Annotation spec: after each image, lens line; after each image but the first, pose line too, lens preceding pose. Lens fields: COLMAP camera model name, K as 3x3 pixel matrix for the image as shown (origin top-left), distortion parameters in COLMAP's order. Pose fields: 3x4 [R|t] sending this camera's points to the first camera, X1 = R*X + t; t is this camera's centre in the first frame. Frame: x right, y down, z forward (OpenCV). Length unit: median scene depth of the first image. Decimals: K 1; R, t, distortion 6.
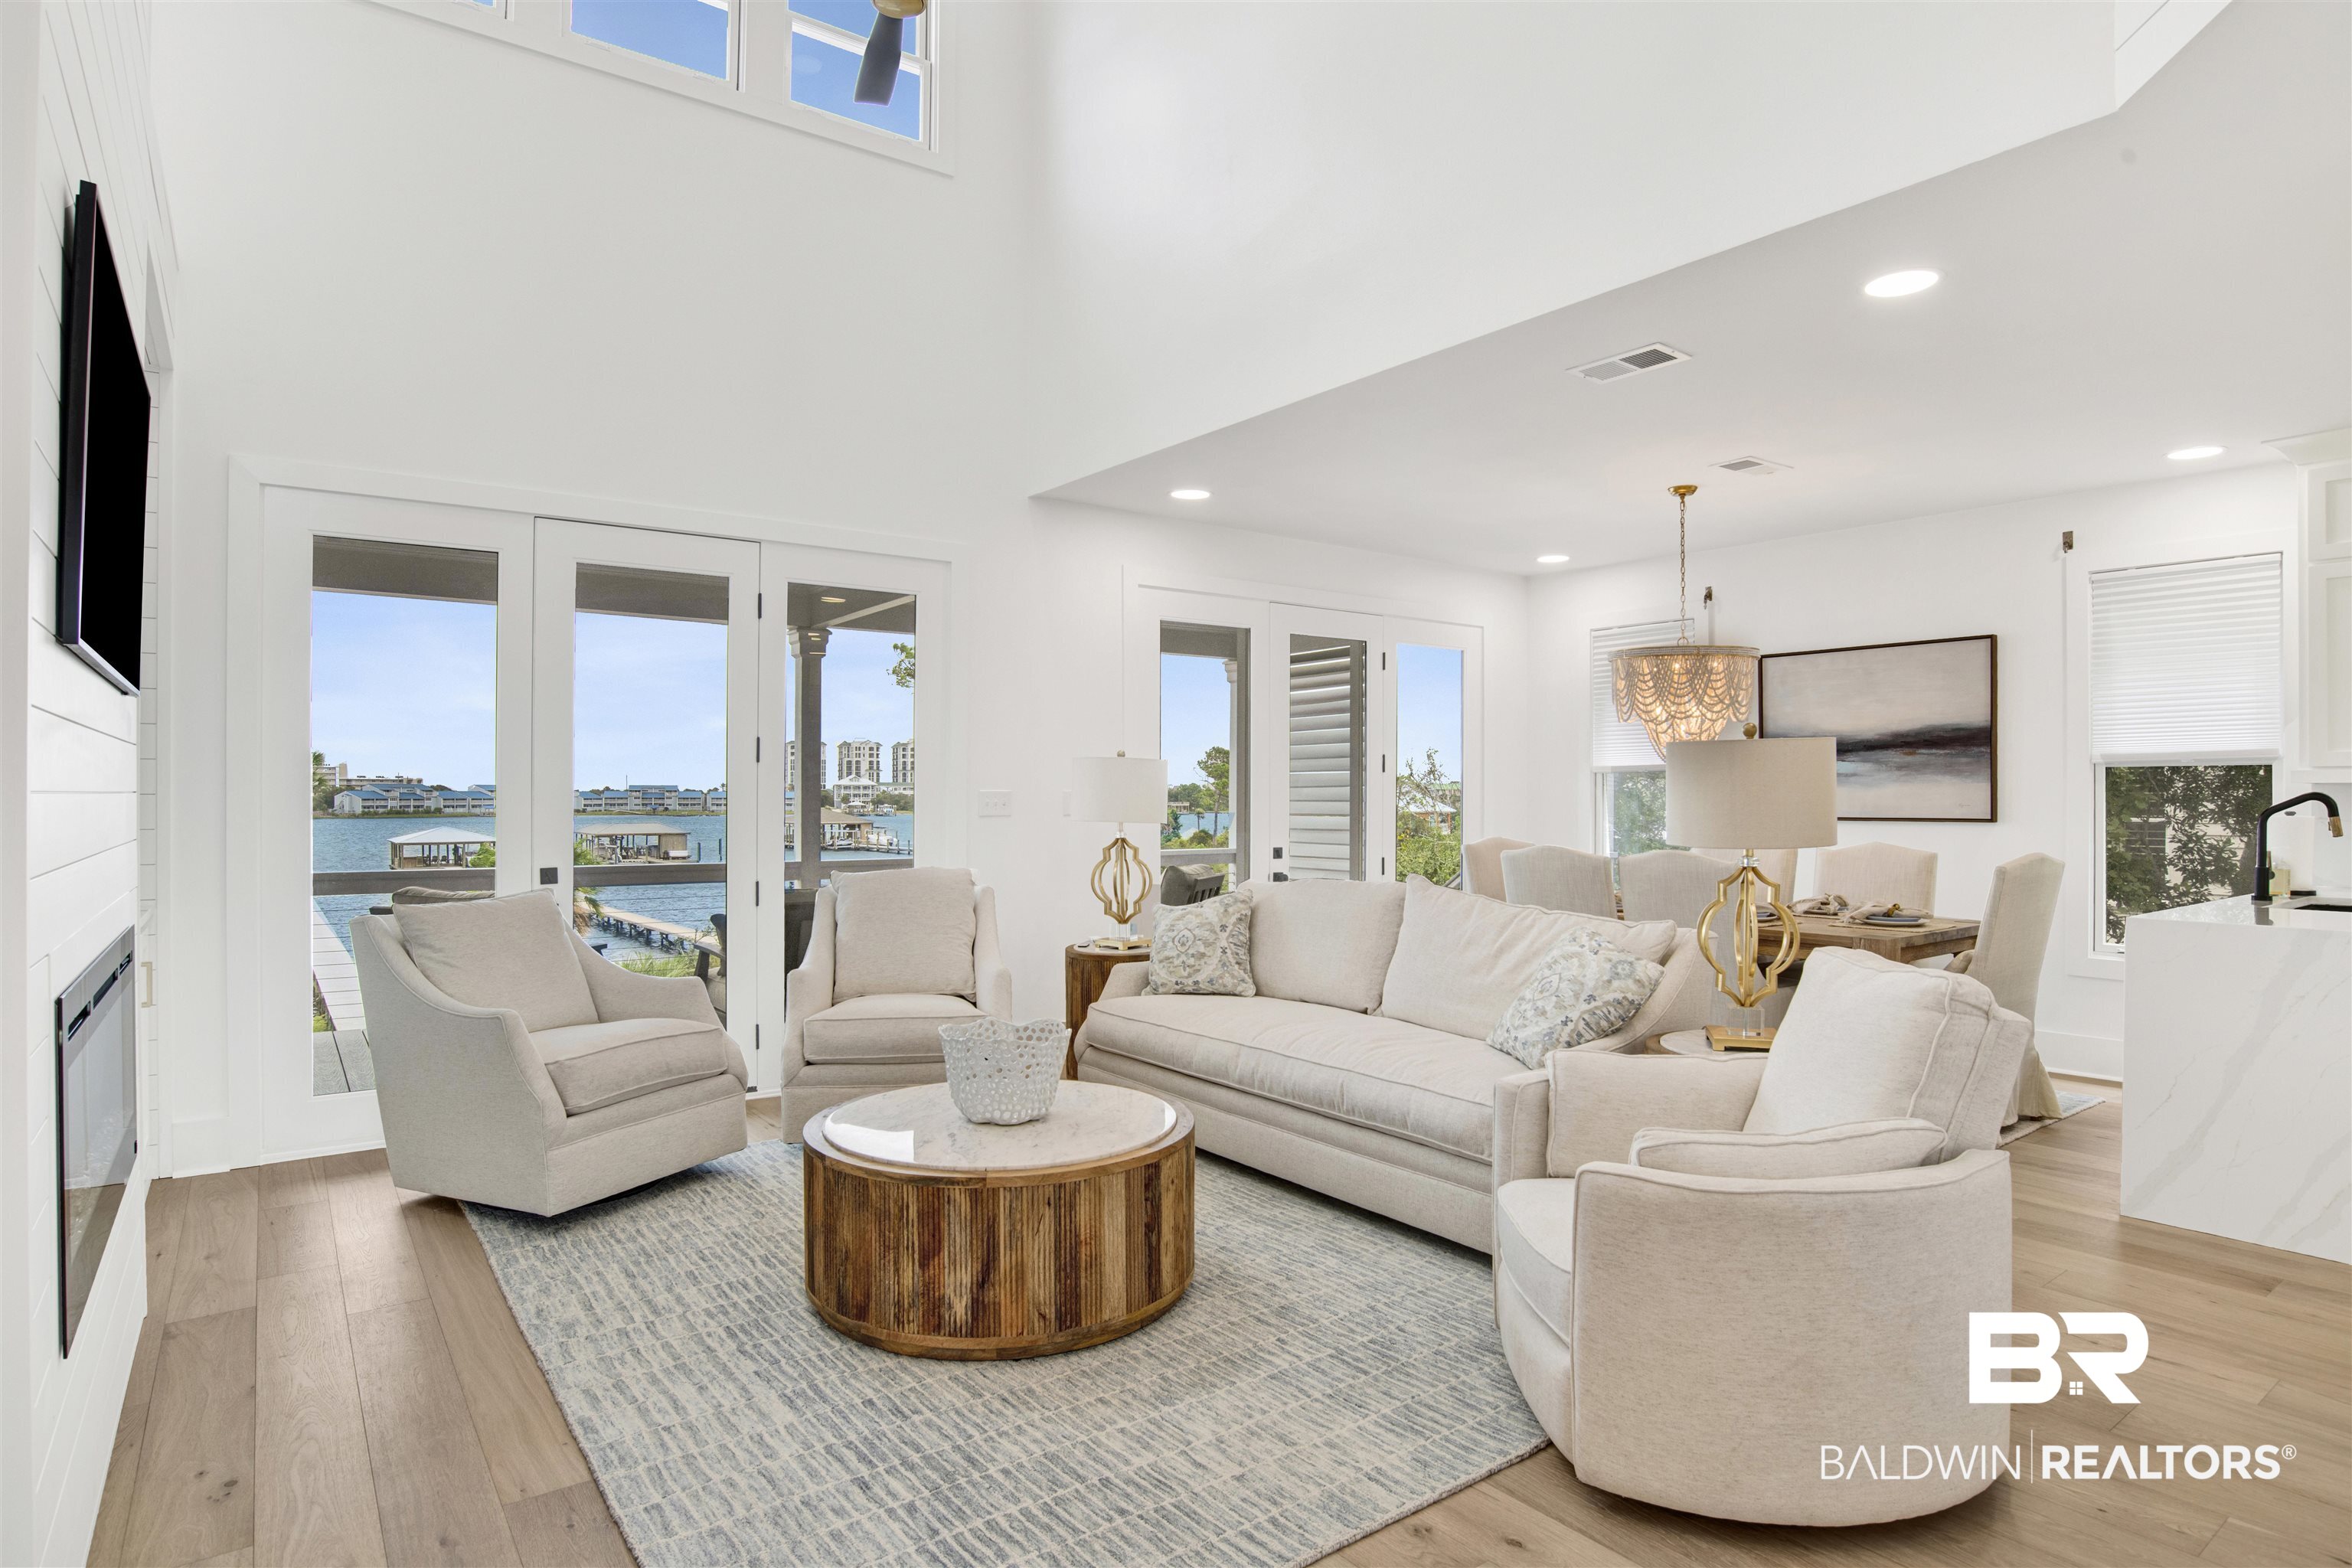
lens RADIAL K [[1279.0, 0, 1169.7], [0, 1279.0, 792.5], [0, 0, 1]] dist [-0.079199, 0.039401]
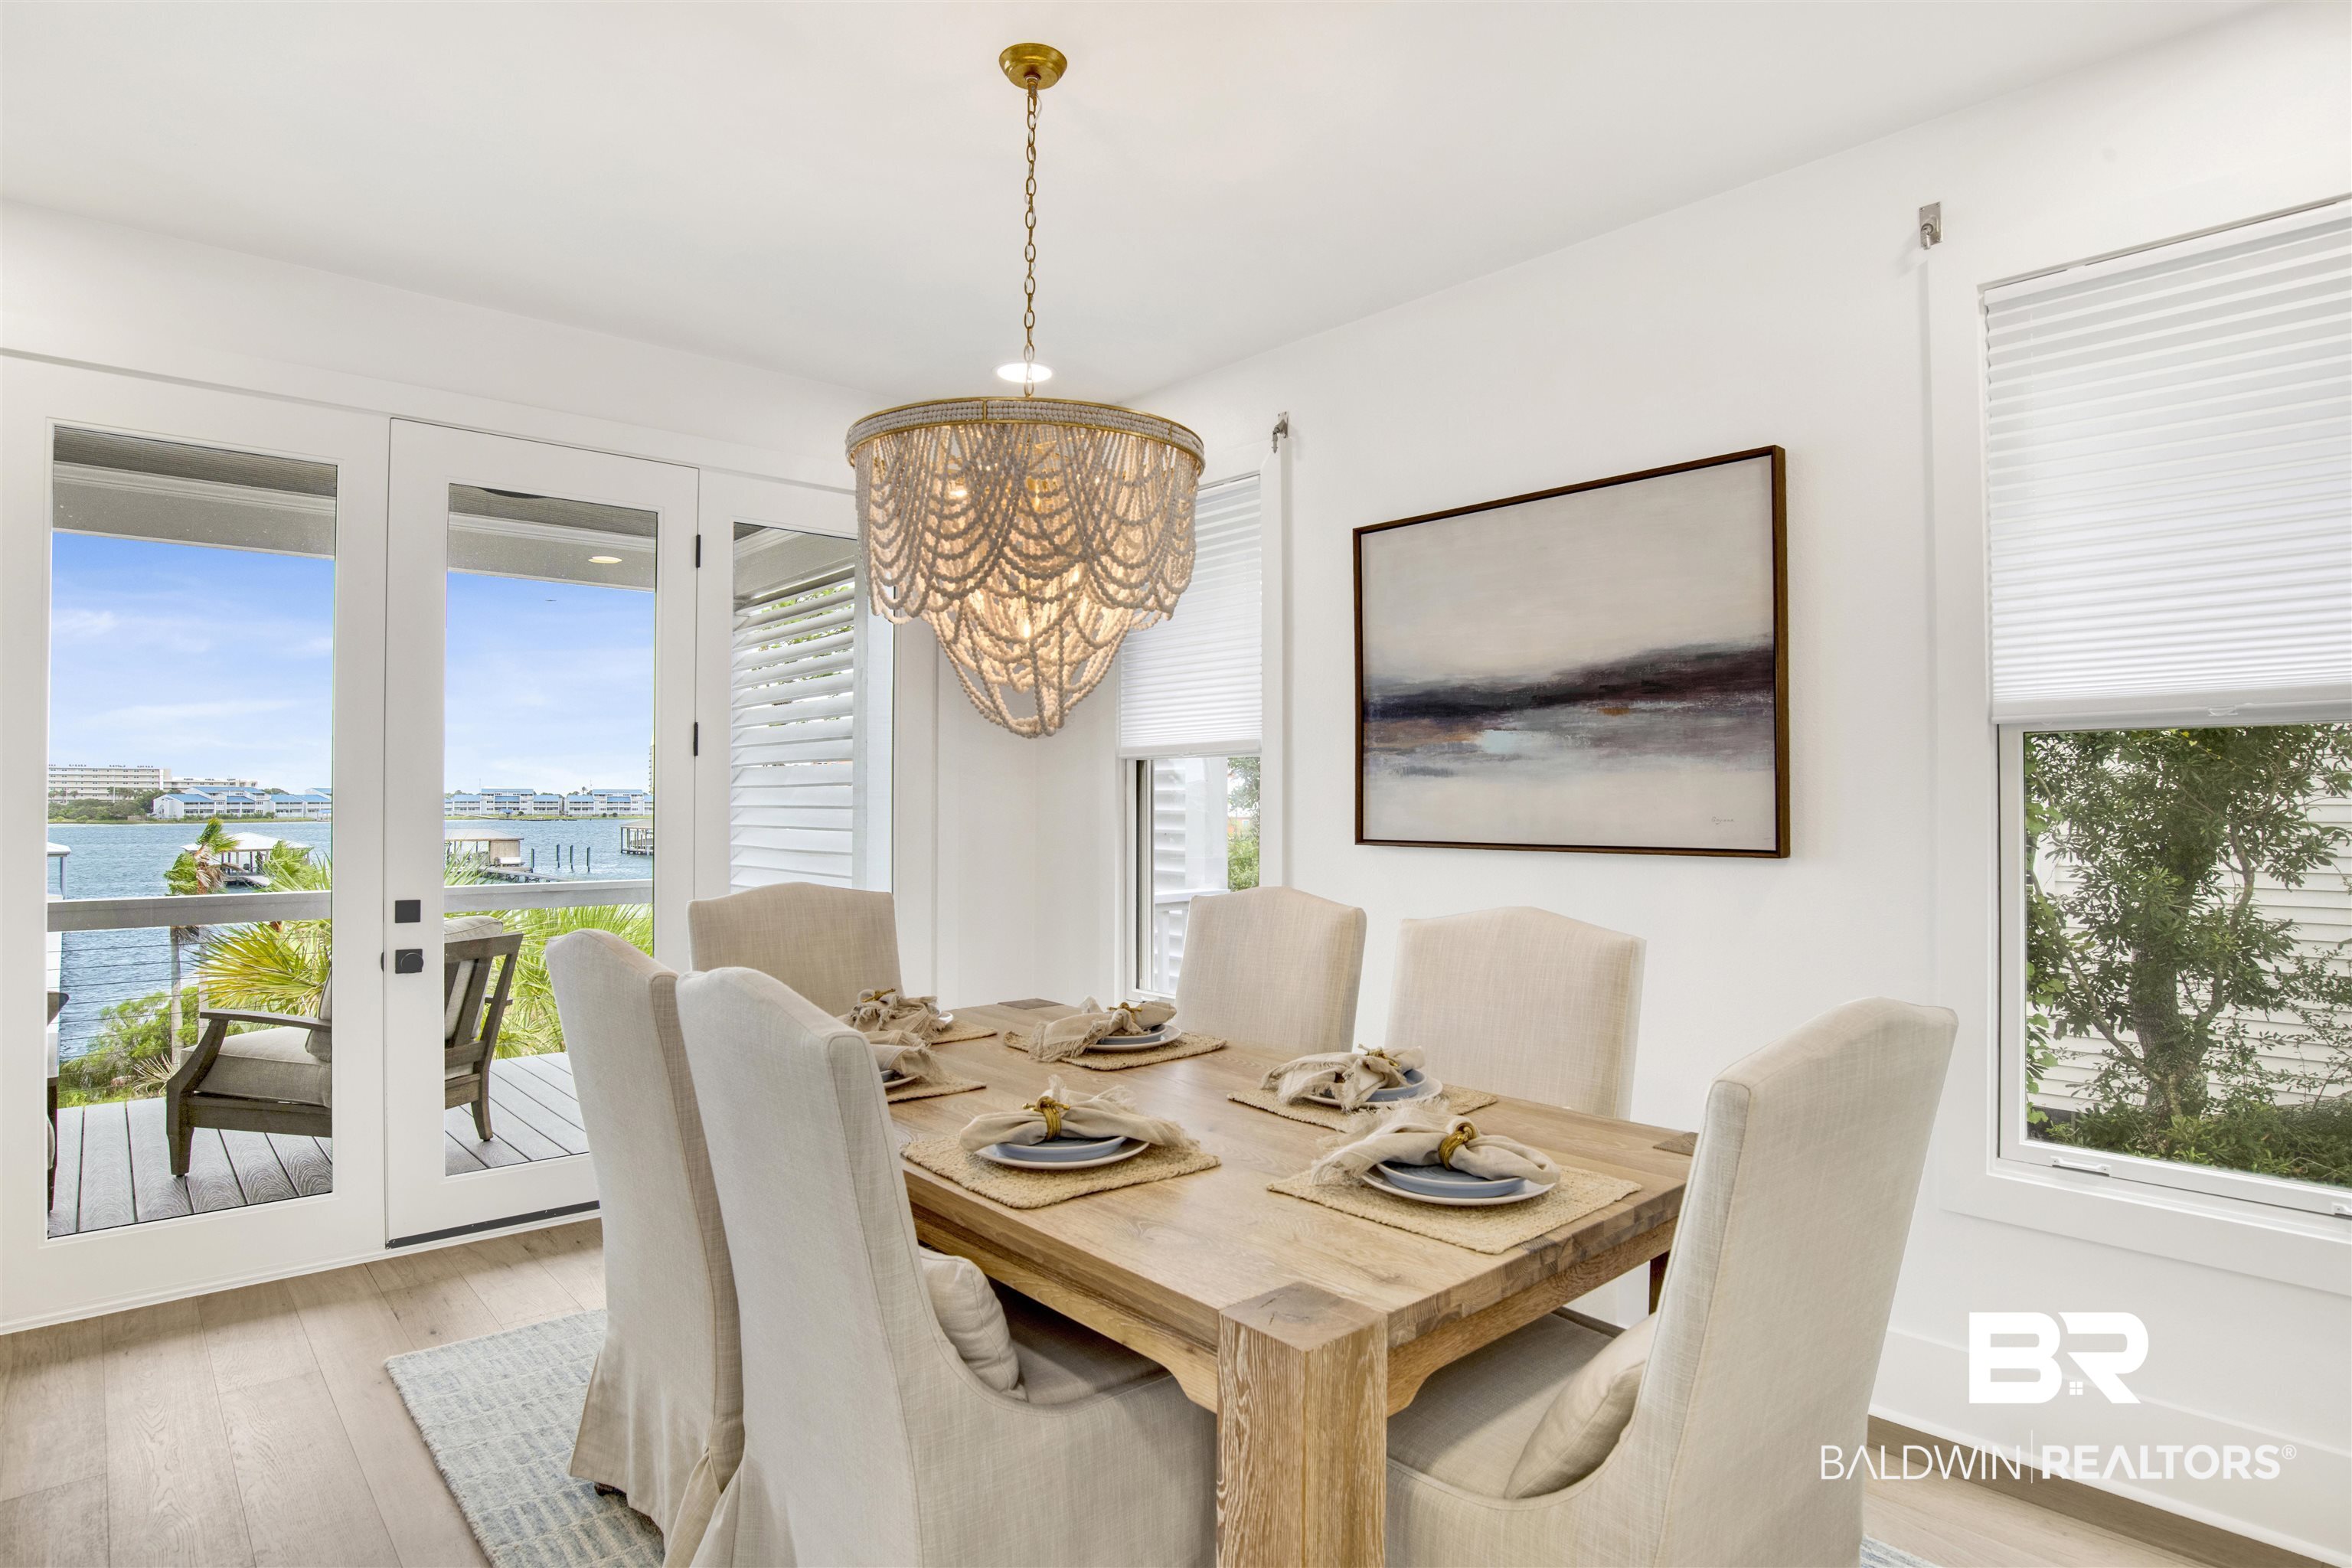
lens RADIAL K [[1252.6, 0, 1176.0], [0, 1252.6, 784.0], [0, 0, 1]] dist [-0.080889, 0.035363]
pose [[0.994937, 0.002191, 0.100478, 0.328280], [-0.001111, 0.999941, -0.010813, 0.001852], [-0.100496, 0.010646, 0.994881, 0.474842]]
